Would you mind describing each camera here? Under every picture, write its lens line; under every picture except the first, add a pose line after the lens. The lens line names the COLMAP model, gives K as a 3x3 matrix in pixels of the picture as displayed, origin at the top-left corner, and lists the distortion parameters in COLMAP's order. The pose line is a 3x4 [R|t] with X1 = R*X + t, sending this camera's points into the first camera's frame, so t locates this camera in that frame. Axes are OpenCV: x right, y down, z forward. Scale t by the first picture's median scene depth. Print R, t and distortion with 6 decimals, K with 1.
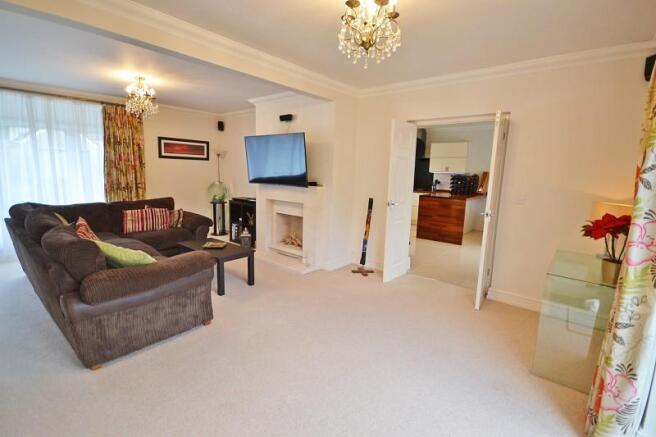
lens RADIAL K [[301.0, 0, 327.7], [0, 301.0, 218.1], [0, 0, 1]] dist [0.000048, 0.000002]
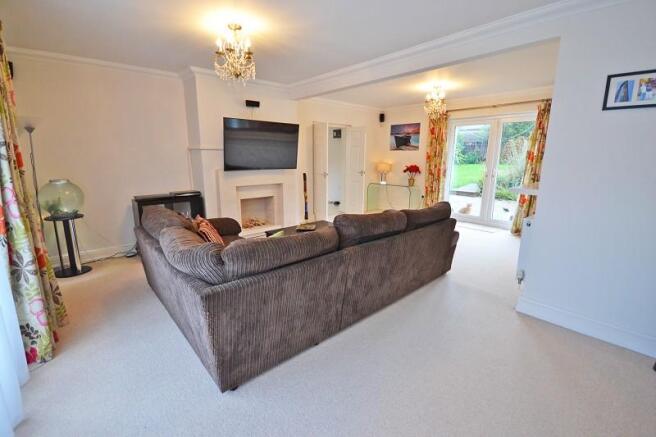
lens RADIAL K [[301.0, 0, 328.0], [0, 301.0, 217.2], [0, 0, 1]] dist [0.000048, 0.000002]
pose [[0.143463, -0.222756, 0.964260, -1.244841], [0.156504, 0.967185, 0.200147, -0.129618], [-0.977203, 0.122197, 0.173618, 0.643942]]
